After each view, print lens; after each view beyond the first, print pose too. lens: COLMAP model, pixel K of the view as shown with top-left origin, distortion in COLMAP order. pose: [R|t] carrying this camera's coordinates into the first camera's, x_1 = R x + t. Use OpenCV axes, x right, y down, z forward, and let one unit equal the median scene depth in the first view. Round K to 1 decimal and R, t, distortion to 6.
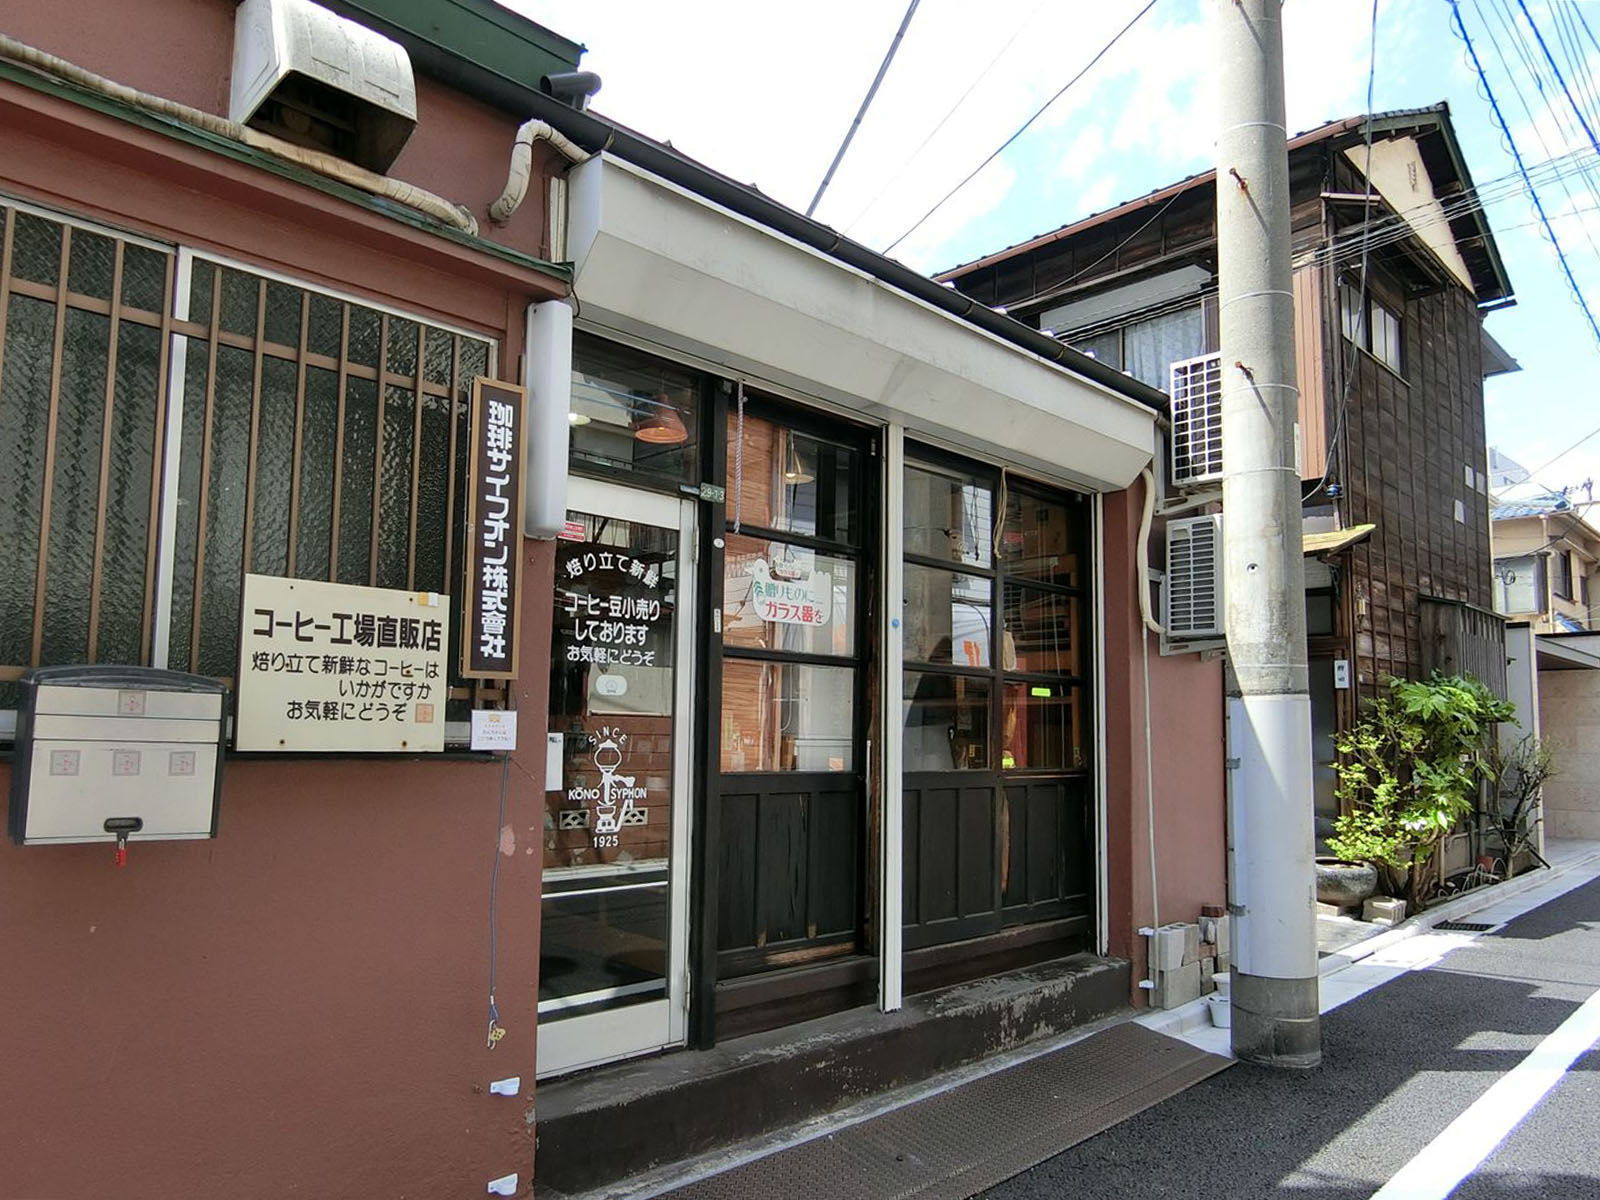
lens RADIAL K [[1052.9, 0, 800.1], [0, 1052.9, 646.3], [0, 0, 1]] dist [0.001060, 0.000263]
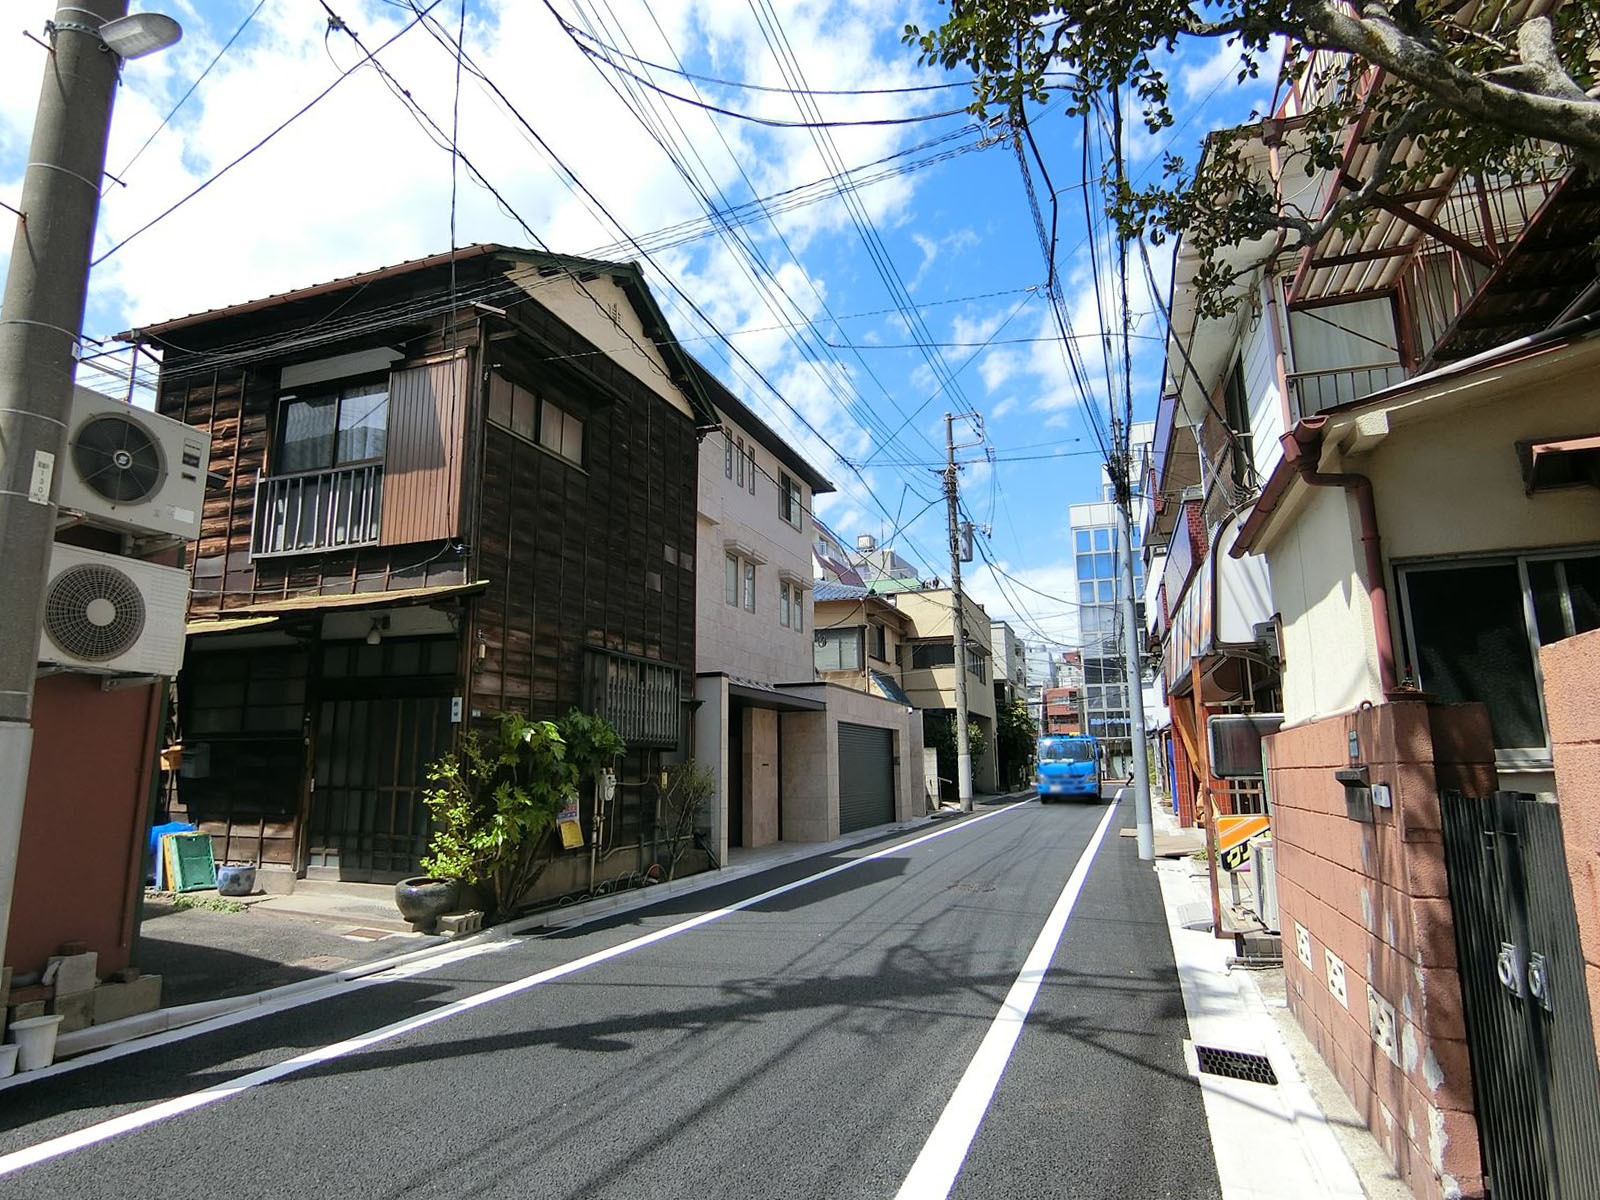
lens RADIAL K [[893.8, 0, 800.0], [0, 893.8, 600.0], [0, 0, 1]] dist [-0.003383, -0.001864]
pose [[0.910762, 0.062930, 0.408108, 0.456570], [-0.021110, 0.994123, -0.106182, 0.003380], [-0.412391, 0.088091, 0.906738, -0.035936]]
